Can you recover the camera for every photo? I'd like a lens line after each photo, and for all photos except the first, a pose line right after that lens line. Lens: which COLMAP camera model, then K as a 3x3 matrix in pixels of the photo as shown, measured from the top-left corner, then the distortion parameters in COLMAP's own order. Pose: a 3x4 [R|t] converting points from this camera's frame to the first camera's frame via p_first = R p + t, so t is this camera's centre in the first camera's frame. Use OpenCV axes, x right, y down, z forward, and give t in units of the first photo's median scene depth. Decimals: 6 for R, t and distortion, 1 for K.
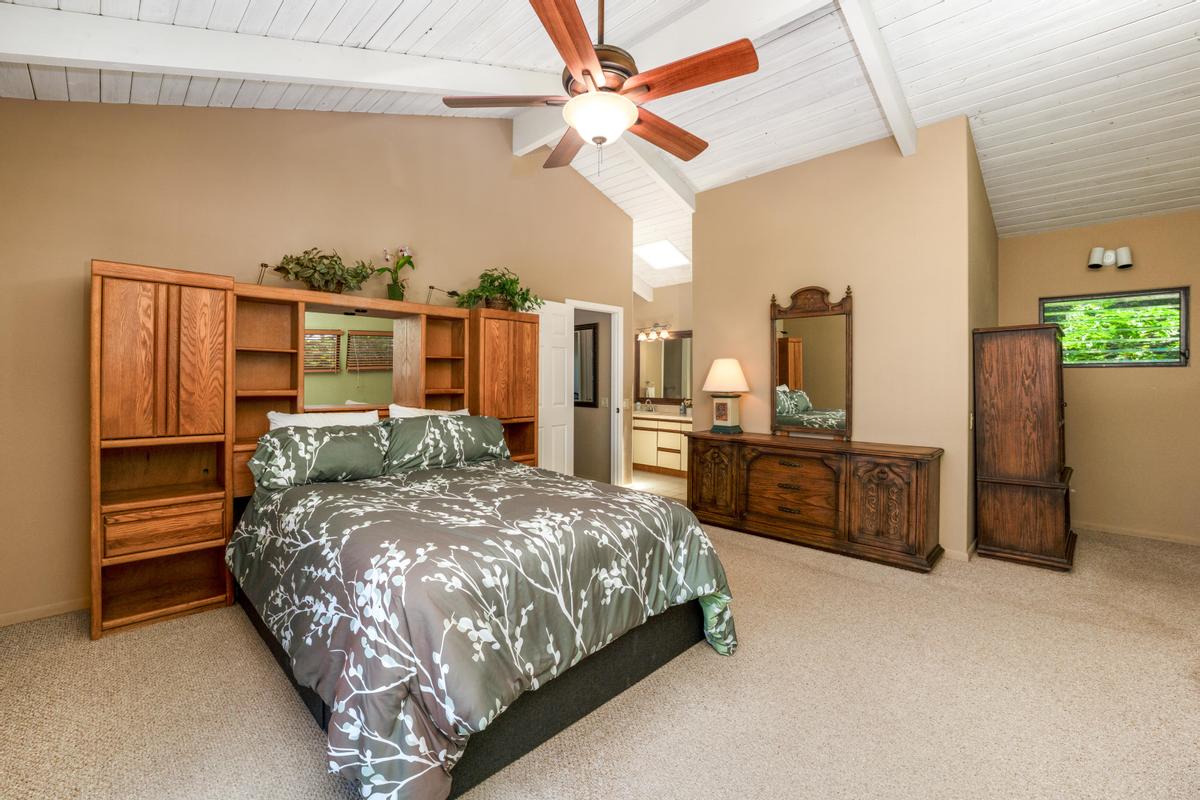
lens RADIAL K [[508.2, 0, 600.4], [0, 508.2, 376.4], [0, 0, 1]] dist [-0.000901, -0.000081]
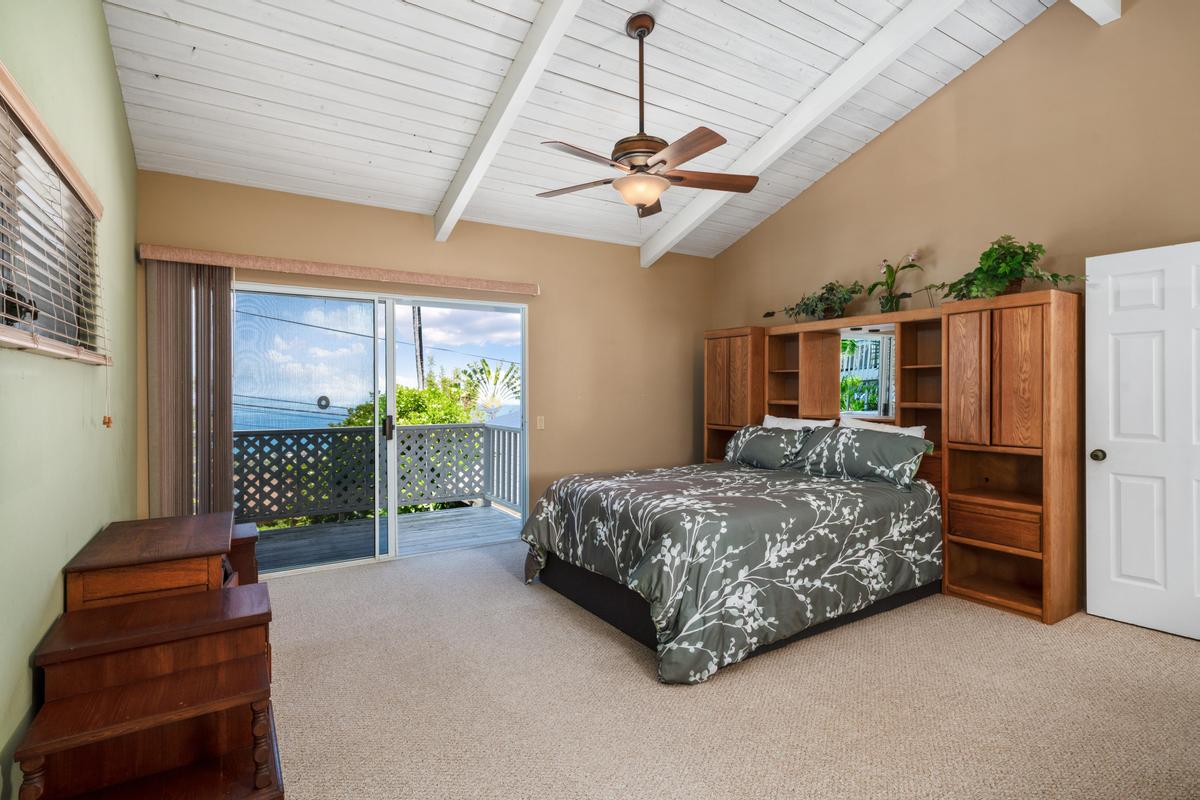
lens RADIAL K [[592.2, 0, 600.0], [0, 592.2, 400.0], [0, 0, 1]] dist [0.000234, 0.000004]
pose [[-0.235783, 0.002307, -0.971803, 1.198486], [0.000060, 0.999997, 0.002359, 0.025075], [0.971806, 0.000498, -0.235782, 1.029457]]
